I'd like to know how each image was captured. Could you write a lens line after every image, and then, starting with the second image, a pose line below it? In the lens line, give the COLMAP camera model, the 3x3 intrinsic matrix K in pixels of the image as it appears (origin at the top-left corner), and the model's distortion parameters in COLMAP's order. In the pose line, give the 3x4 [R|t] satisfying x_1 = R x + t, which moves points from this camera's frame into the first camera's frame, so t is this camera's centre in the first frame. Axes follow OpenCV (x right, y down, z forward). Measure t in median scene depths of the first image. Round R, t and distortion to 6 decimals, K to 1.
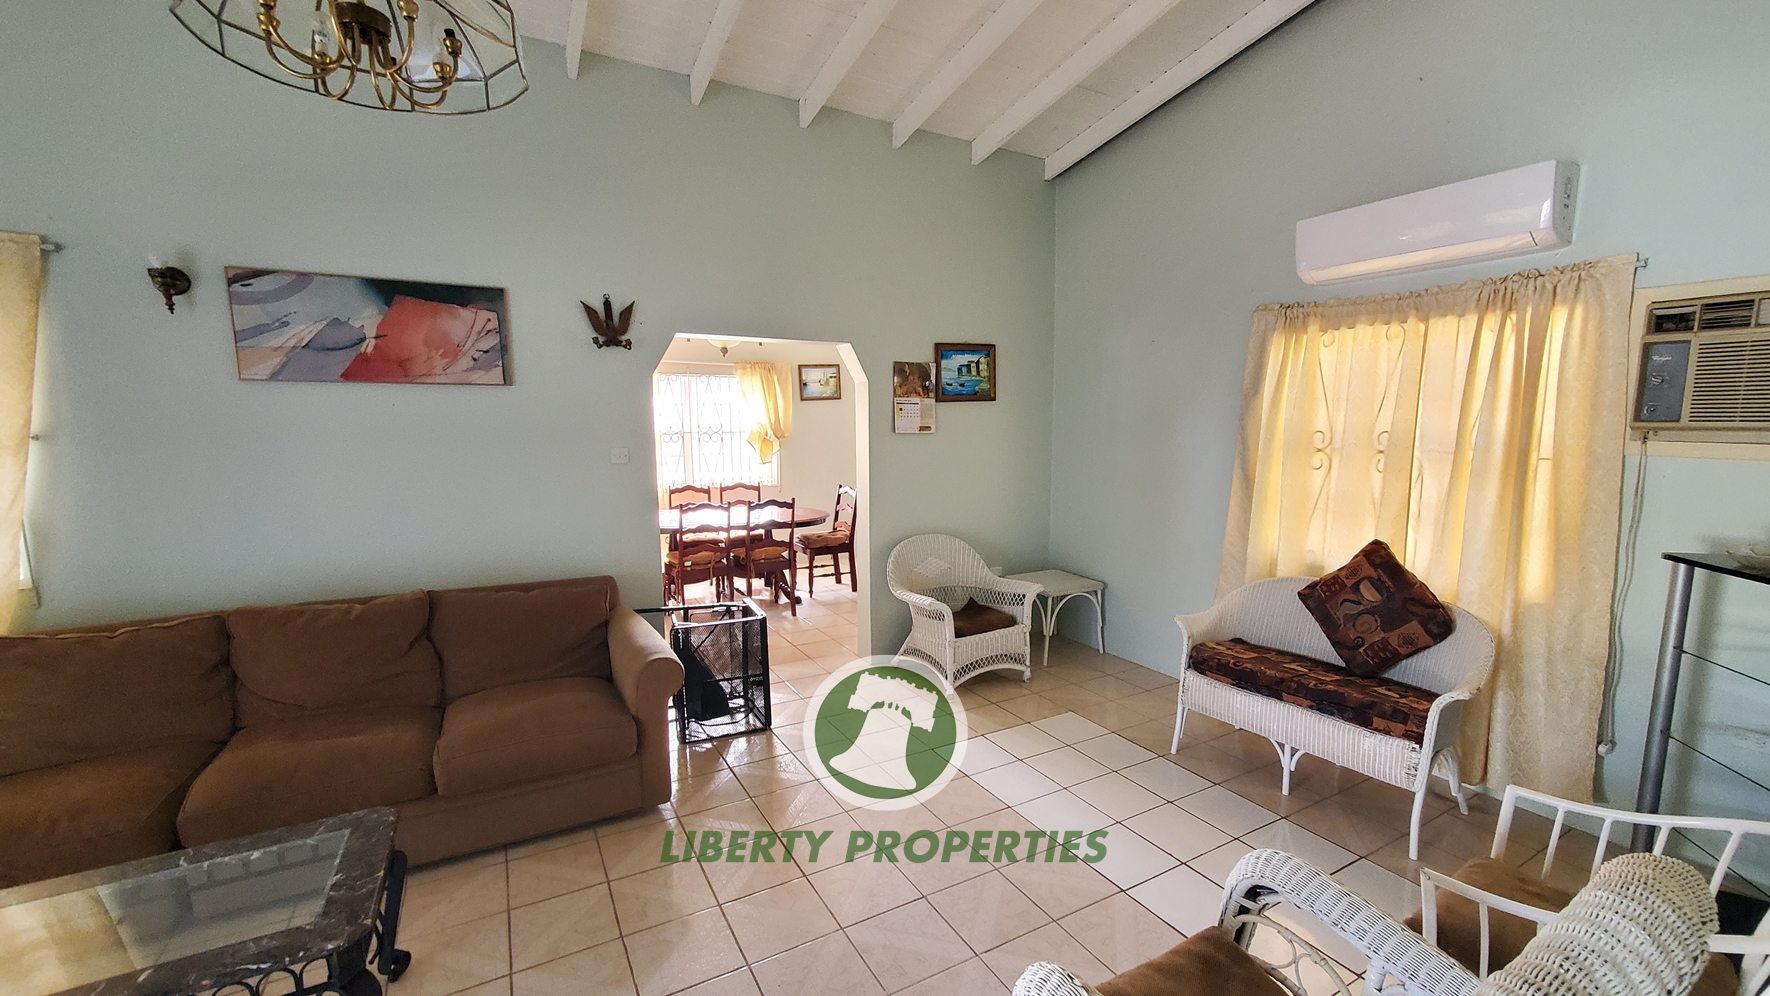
lens RADIAL K [[694.7, 0, 896.3], [0, 694.7, 508.5], [0, 0, 1]] dist [-0.006021, 0.000406]
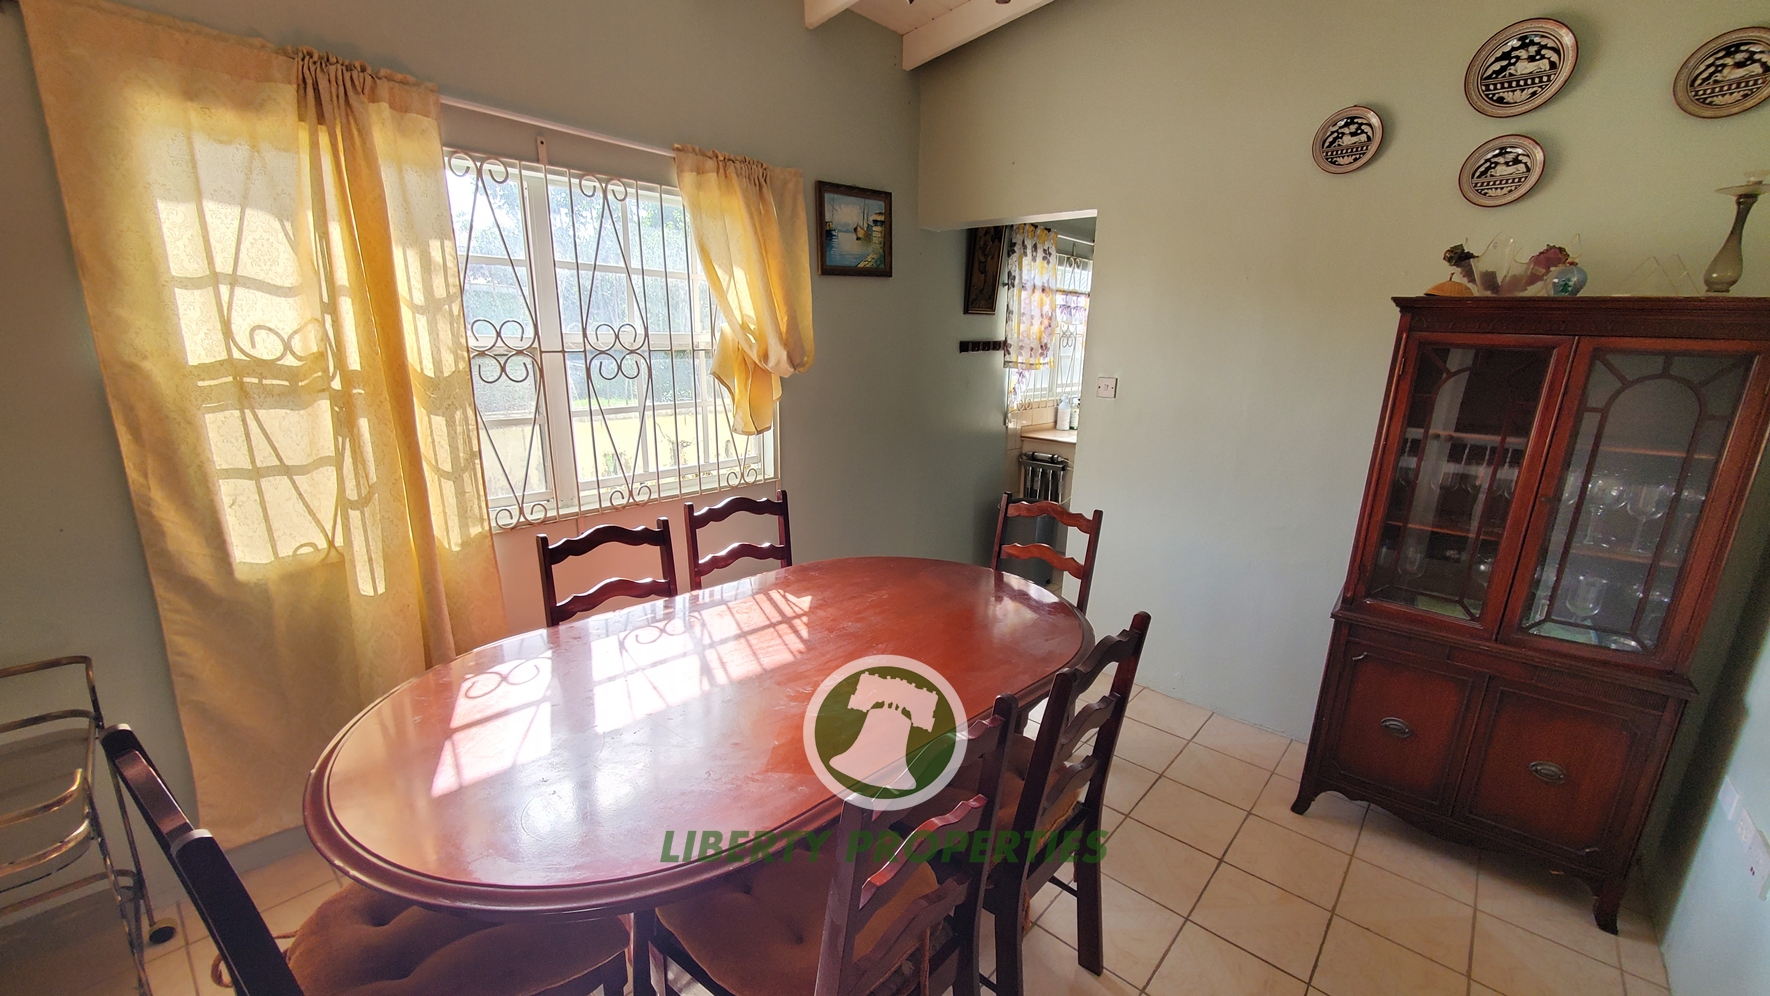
lens RADIAL K [[694.7, 0, 886.9], [0, 694.7, 503.6], [0, 0, 1]] dist [-0.006021, 0.000406]
pose [[0.950769, -0.056426, 0.304722, -0.574713], [0.014822, 0.990439, 0.137155, -0.181147], [-0.309547, -0.125886, 0.942514, 1.396410]]
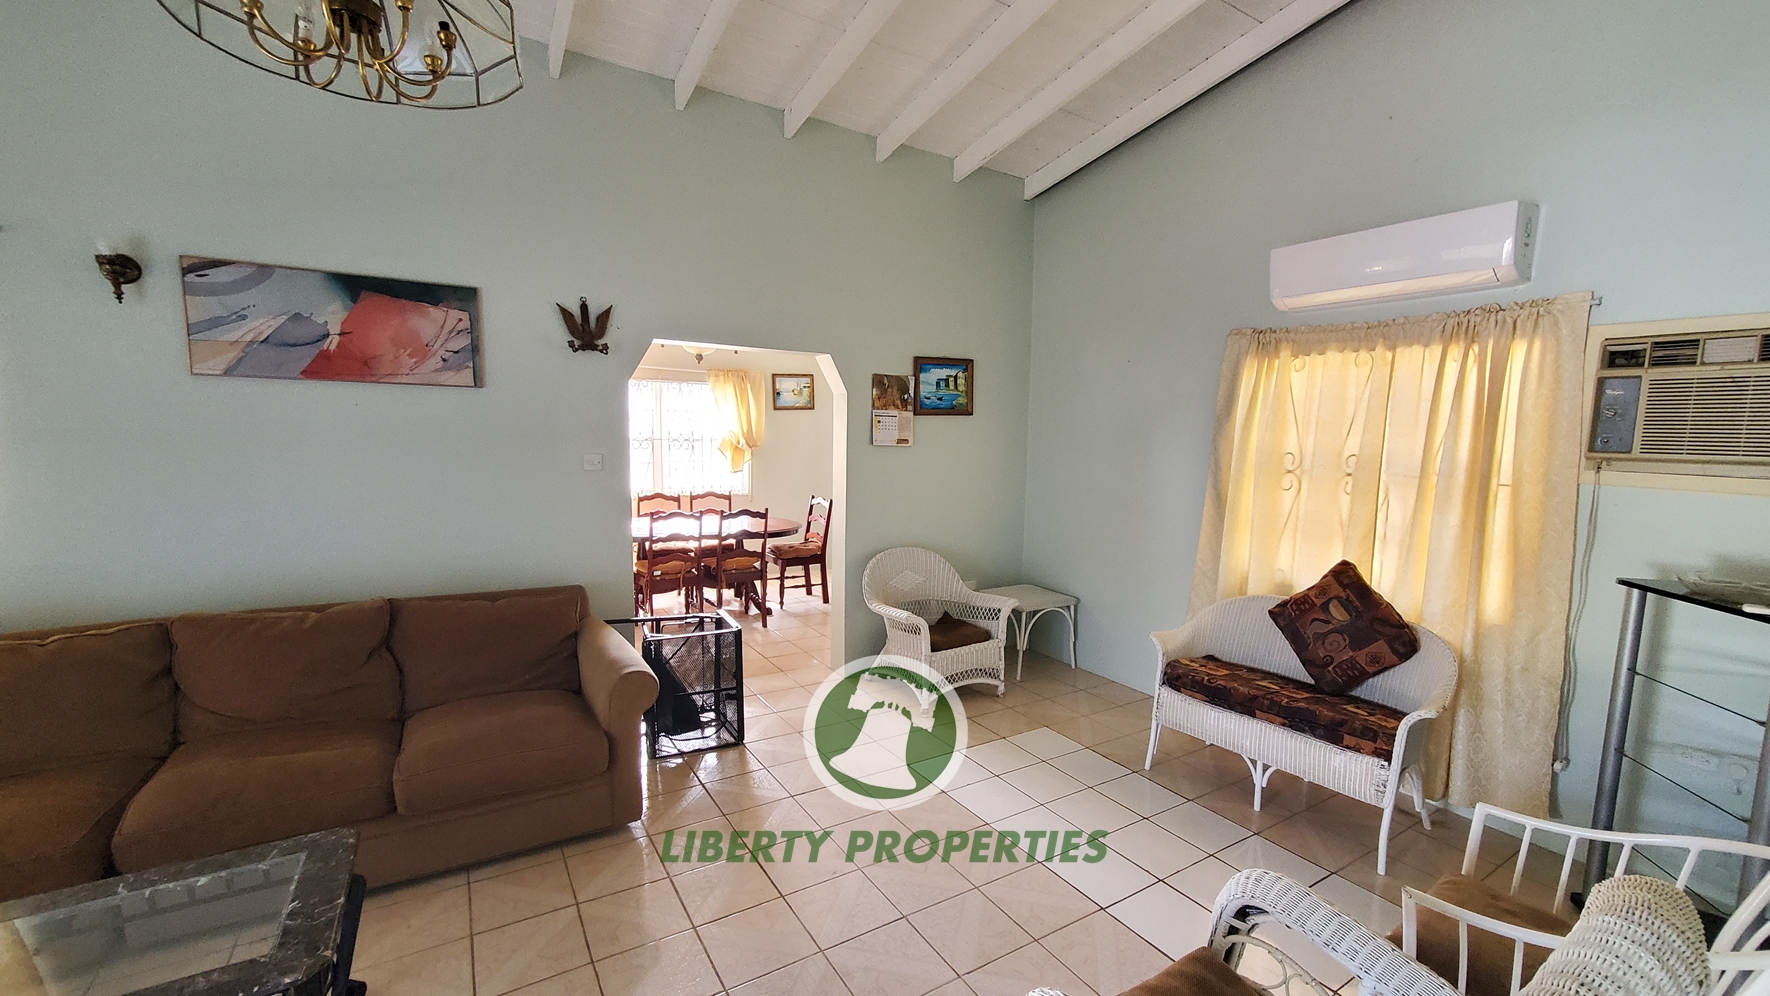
lens RADIAL K [[694.7, 0, 895.5], [0, 694.7, 508.7], [0, 0, 1]] dist [-0.006021, 0.000406]
pose [[0.998629, 0.018645, 0.048913, -0.023469], [-0.017893, 0.999716, -0.015754, -0.003486], [-0.049193, 0.014857, 0.998679, 0.005582]]
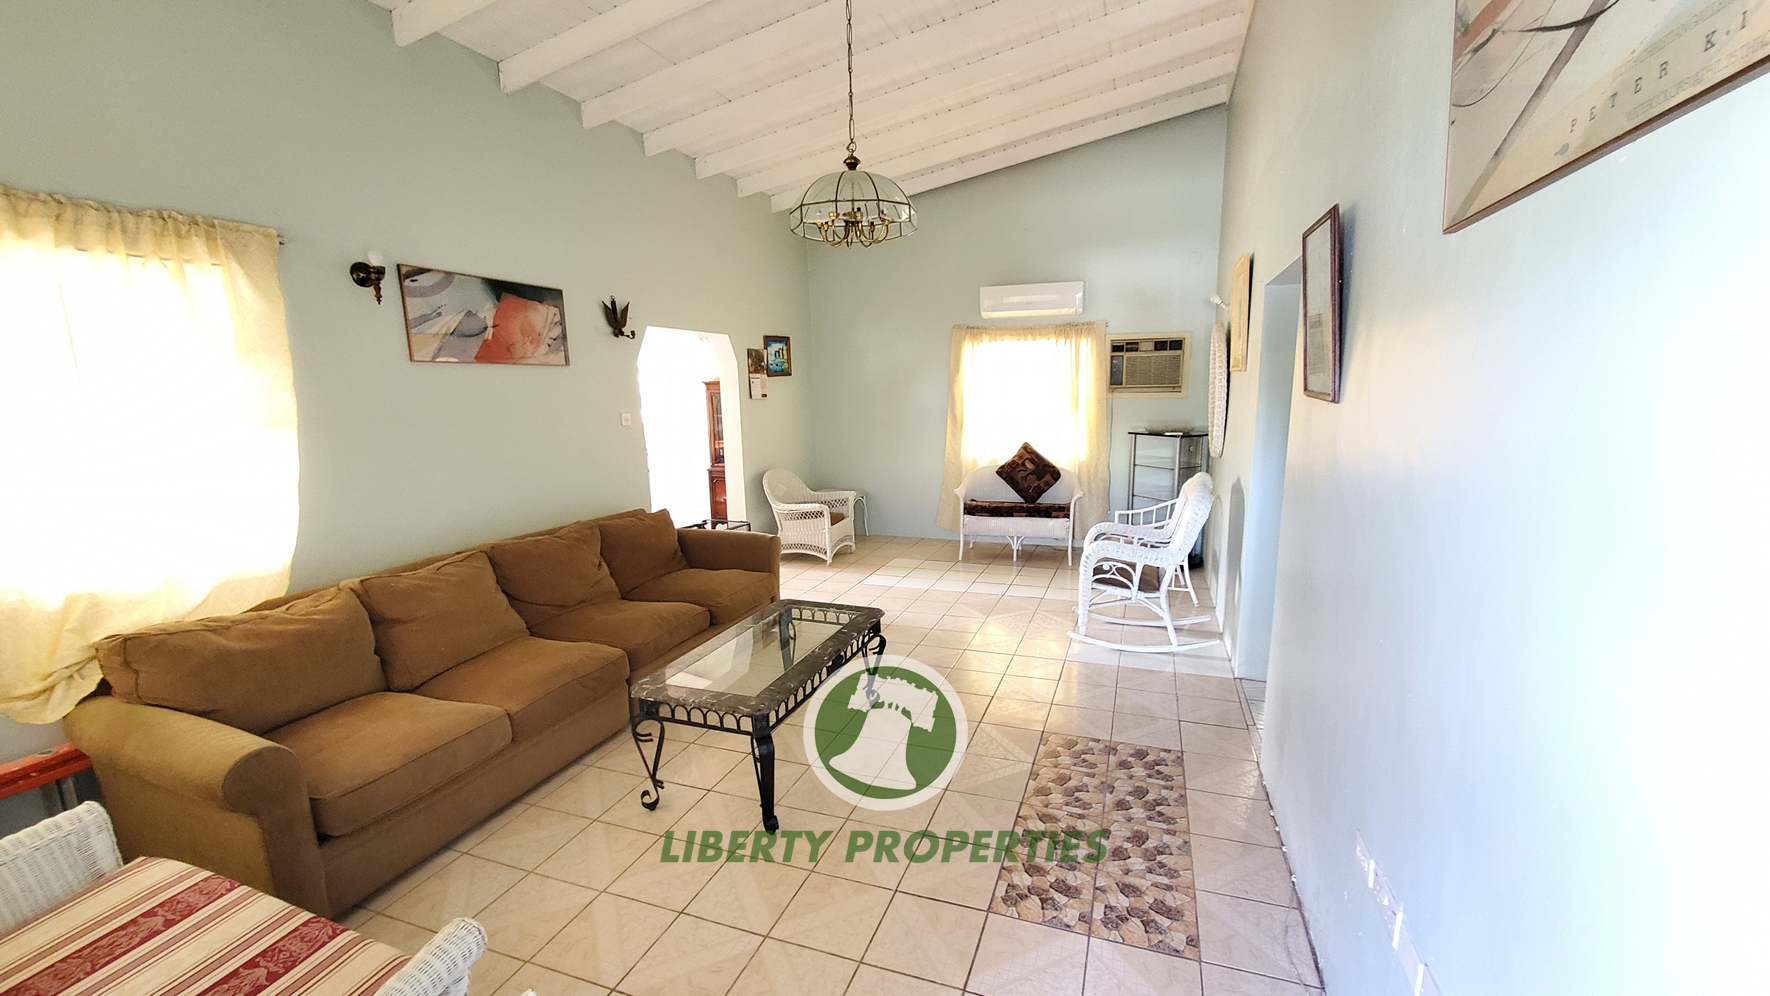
lens RADIAL K [[694.7, 0, 887.2], [0, 694.7, 504.4], [0, 0, 1]] dist [-0.006021, 0.000406]
pose [[0.765548, -0.117856, 0.632492, -1.031956], [0.094515, 0.993014, 0.070637, 0.045550], [-0.636398, 0.005704, 0.771339, -0.393852]]
